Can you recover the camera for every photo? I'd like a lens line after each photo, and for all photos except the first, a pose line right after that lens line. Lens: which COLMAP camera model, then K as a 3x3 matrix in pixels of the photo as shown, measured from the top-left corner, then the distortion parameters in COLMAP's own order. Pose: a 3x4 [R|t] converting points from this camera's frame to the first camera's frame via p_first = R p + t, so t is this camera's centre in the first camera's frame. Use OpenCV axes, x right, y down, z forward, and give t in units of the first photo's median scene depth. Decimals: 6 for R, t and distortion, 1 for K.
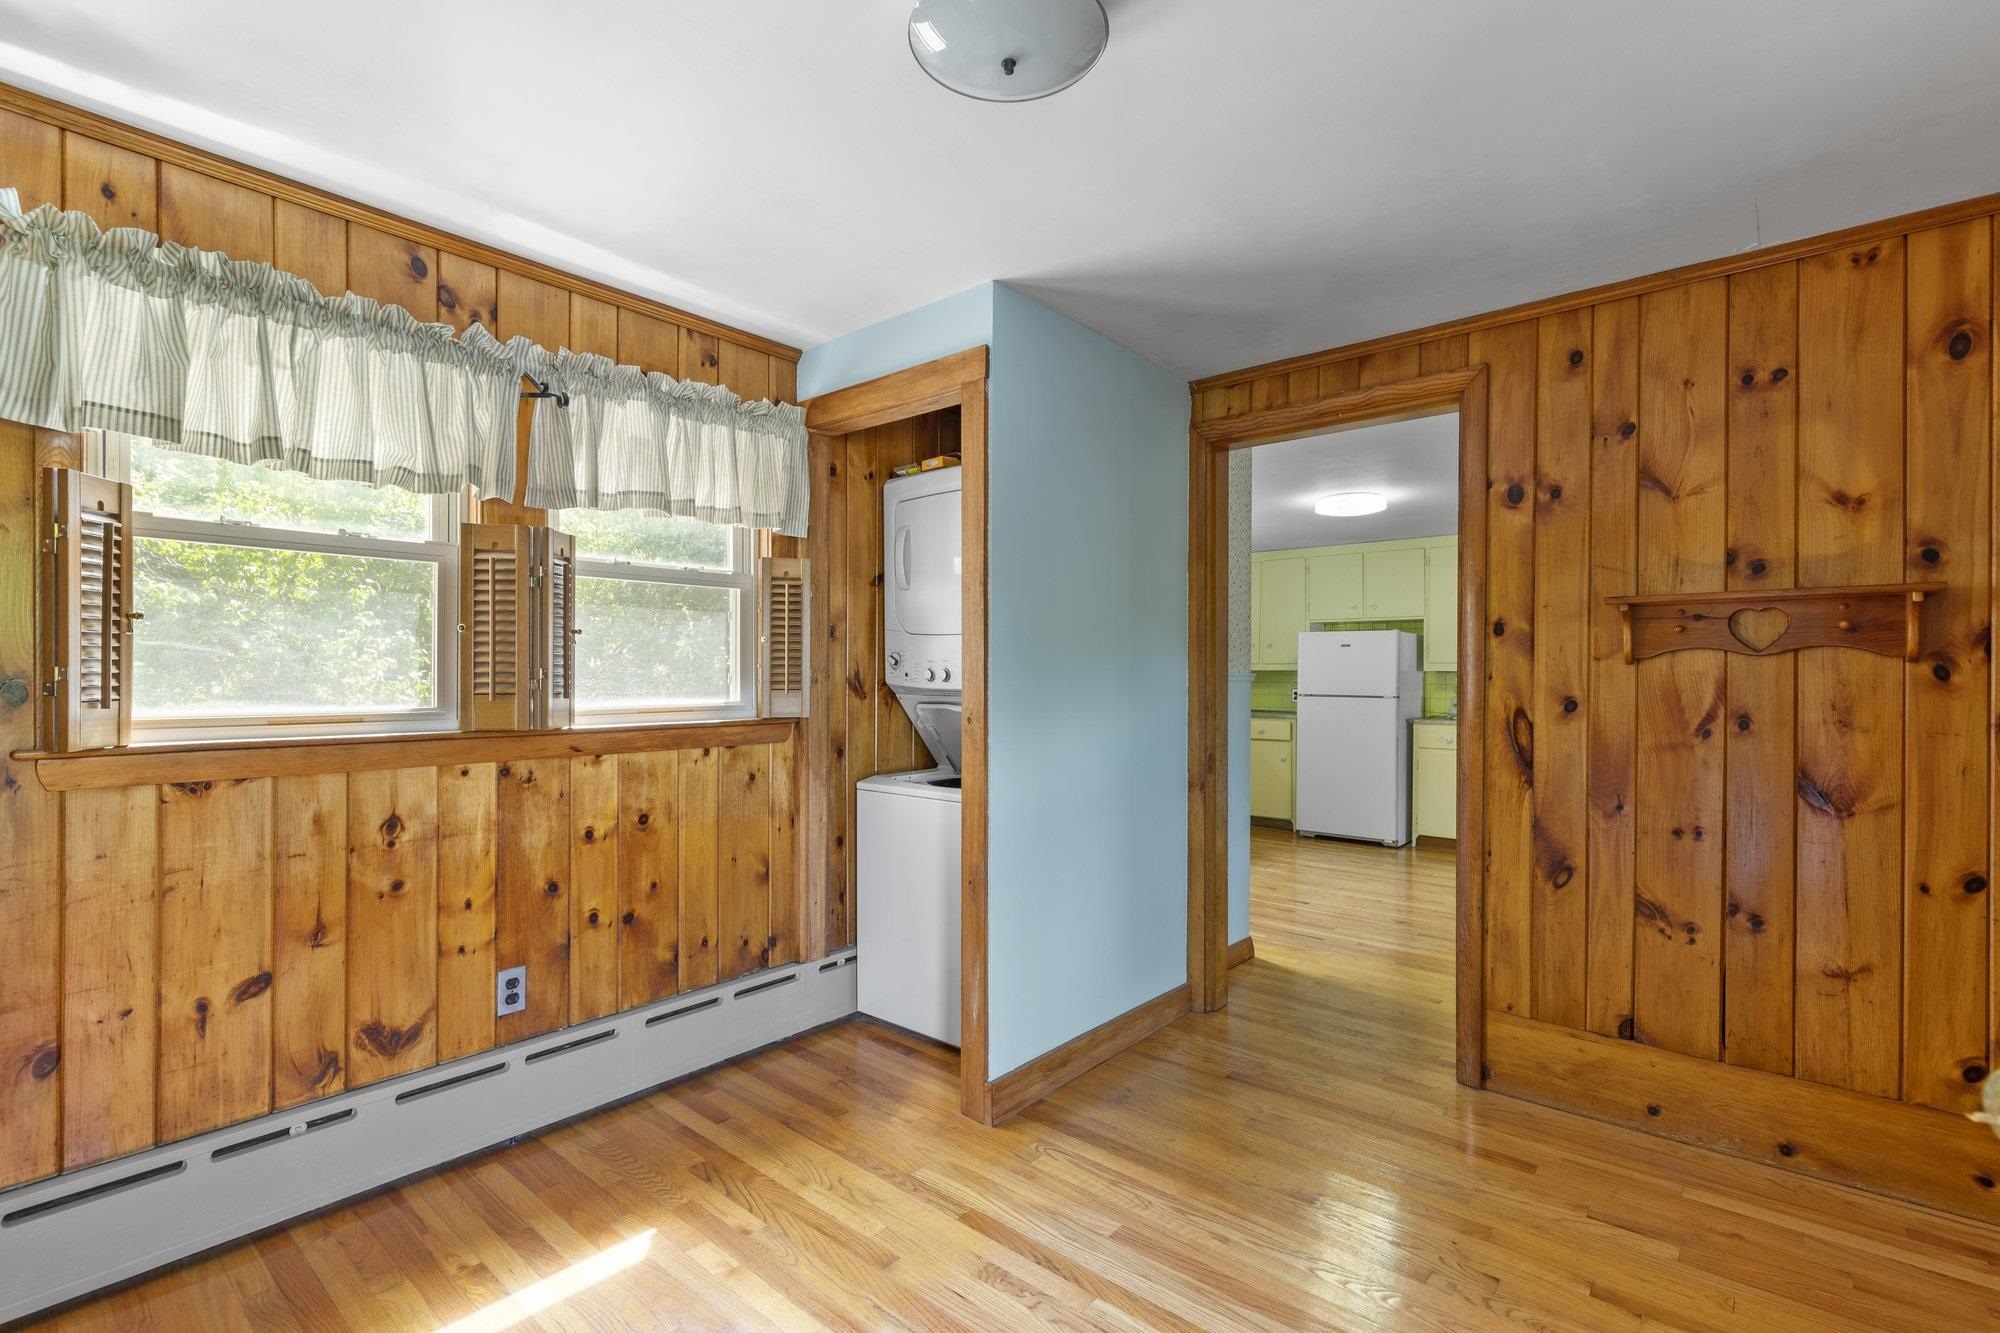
lens RADIAL K [[916.5, 0, 991.2], [0, 916.5, 673.4], [0, 0, 1]] dist [0.007846, 0.000258]
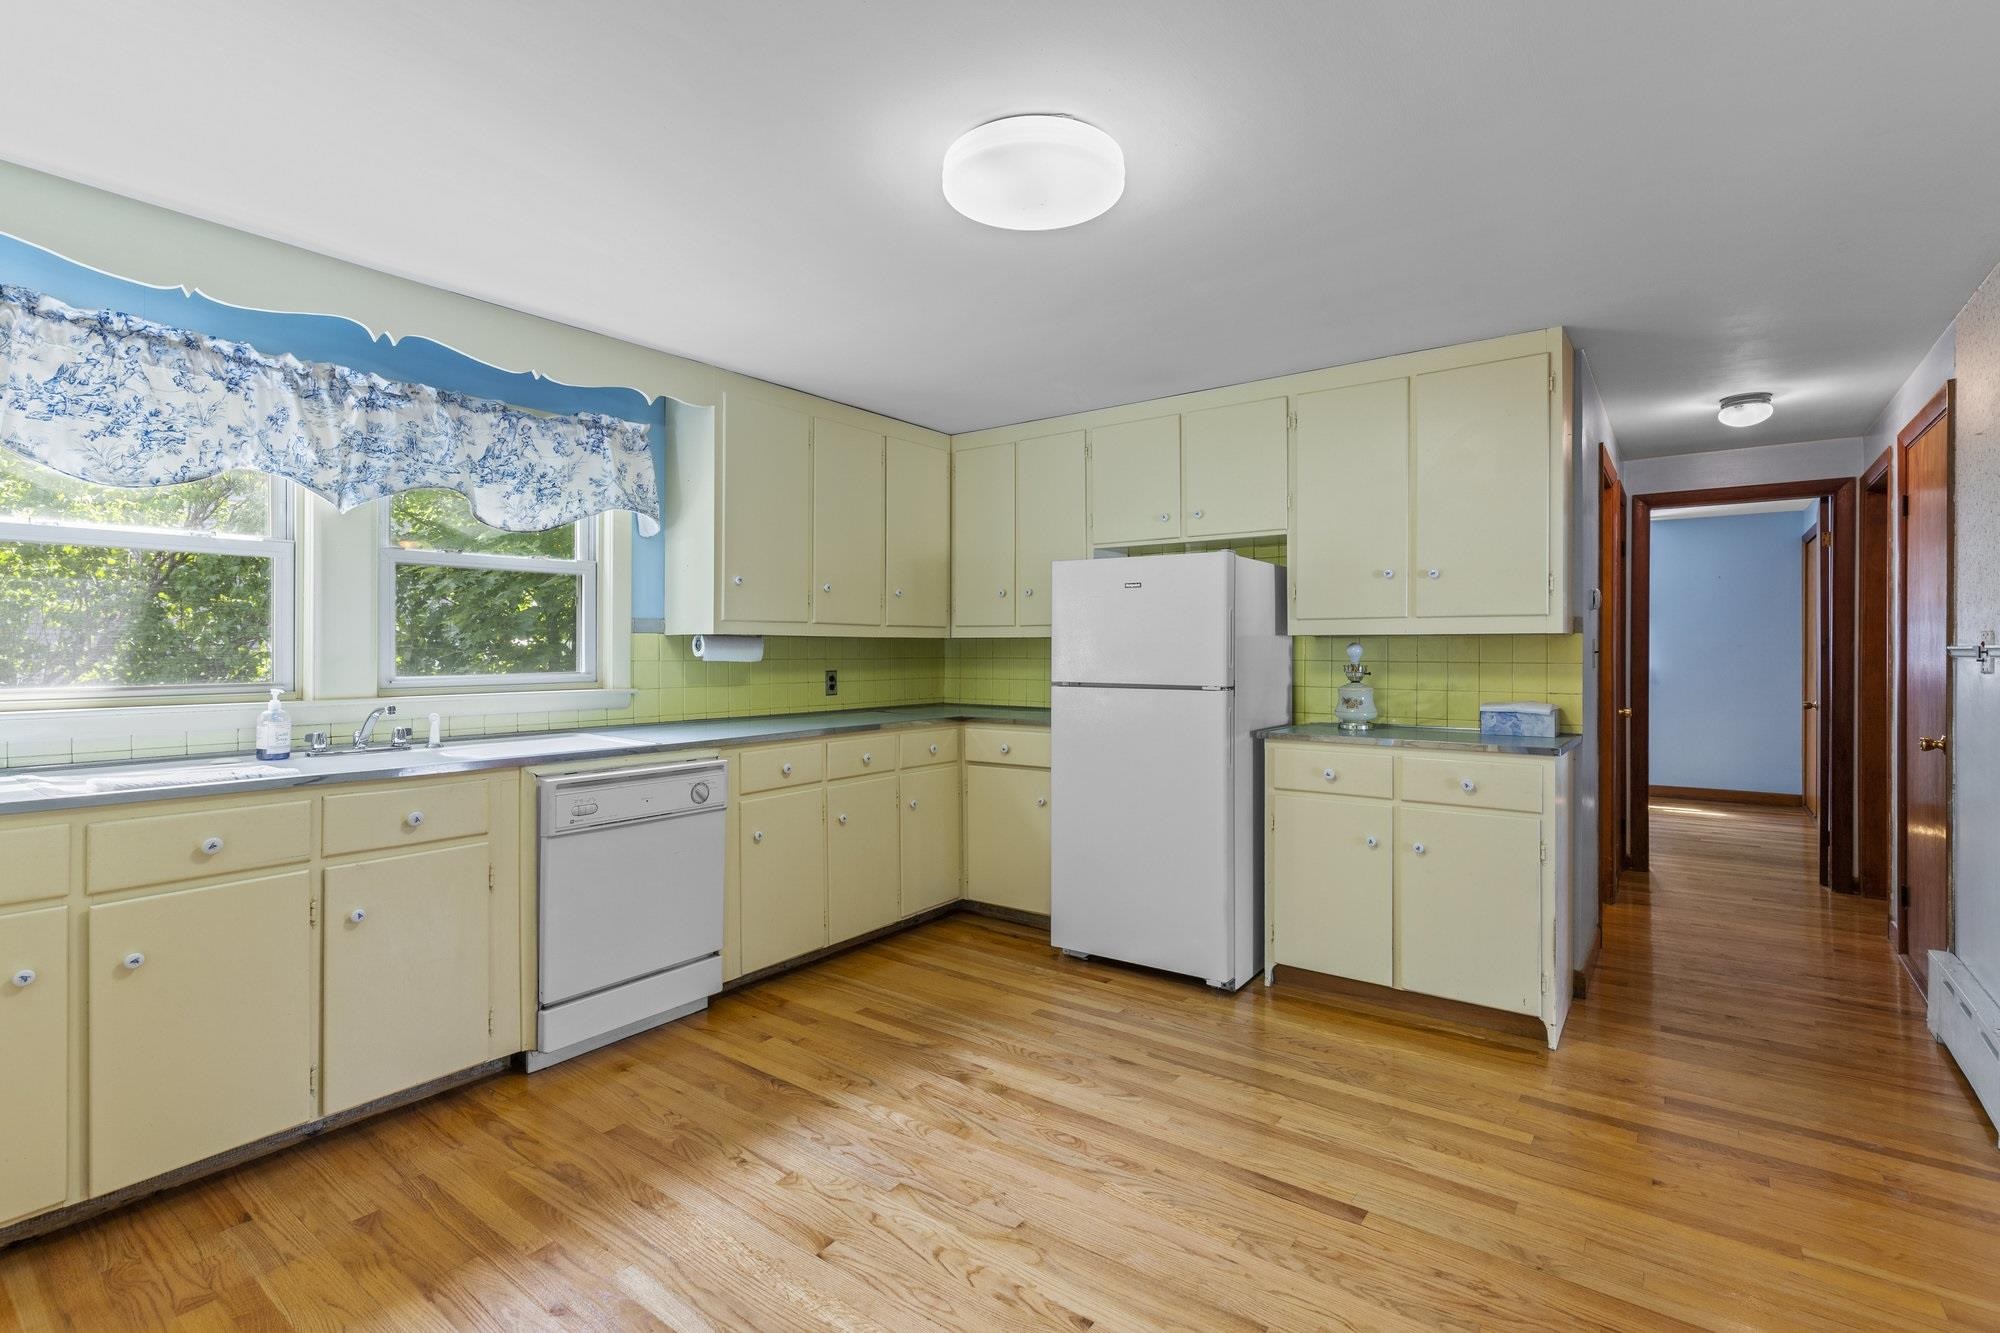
lens RADIAL K [[916.5, 0, 1015.5], [0, 916.5, 637.6], [0, 0, 1]] dist [0.007846, 0.000258]
pose [[0.996417, 0.003258, 0.084516, 0.722333], [-0.002093, 0.999902, -0.013872, 0.013695], [-0.084553, 0.013645, 0.996326, 1.315451]]
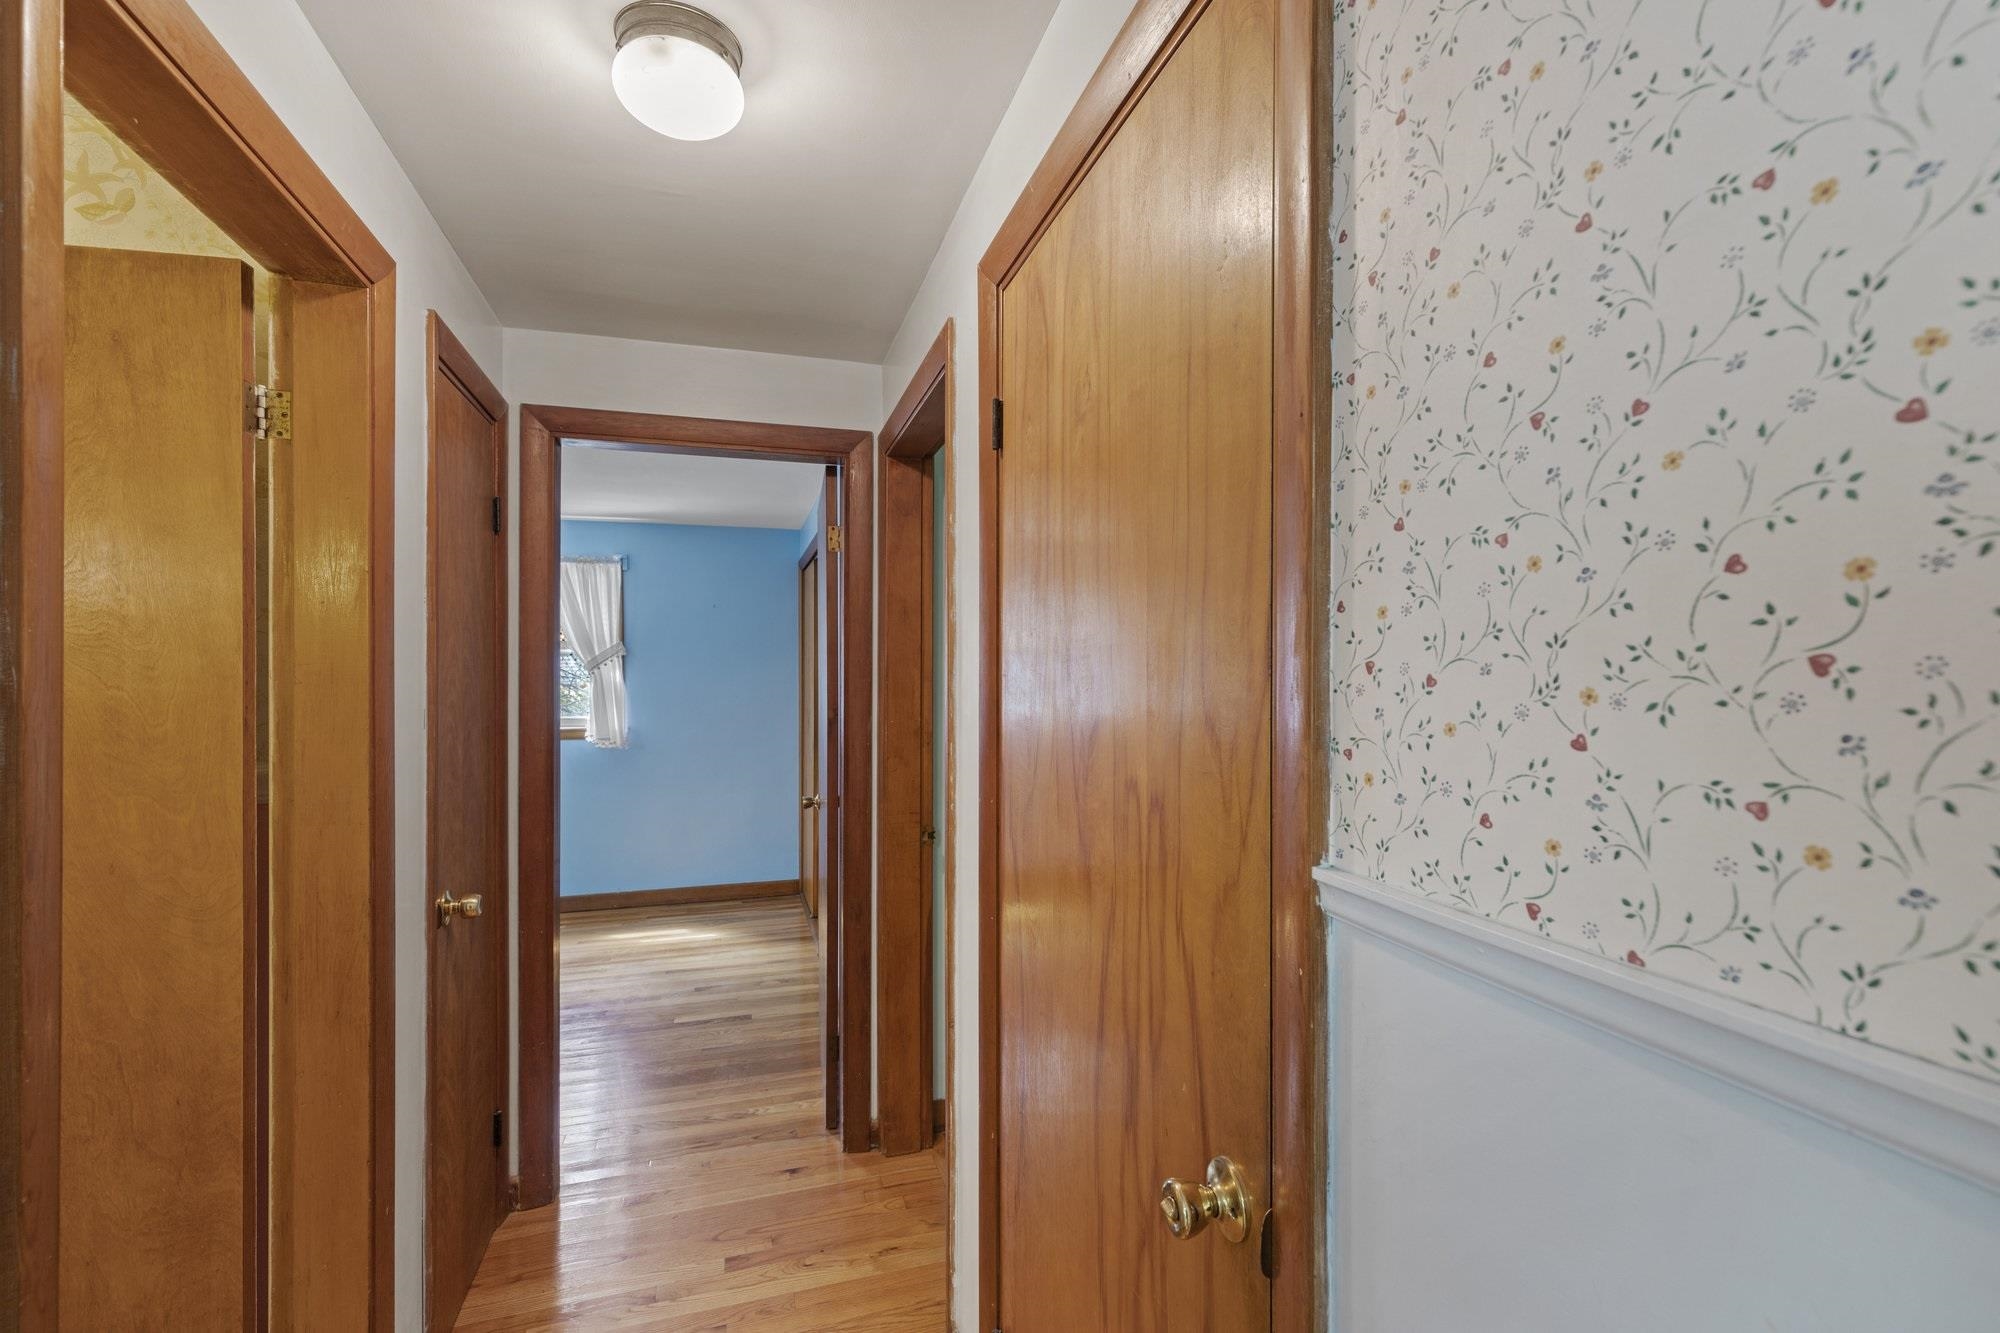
lens RADIAL K [[916.5, 0, 998.9], [0, 916.5, 674.0], [0, 0, 1]] dist [0.007846, 0.000258]
pose [[0.529870, -0.008299, 0.848038, 1.684072], [0.008426, 0.999954, 0.004521, -0.054865], [-0.848037, 0.004750, 0.529916, 2.281391]]
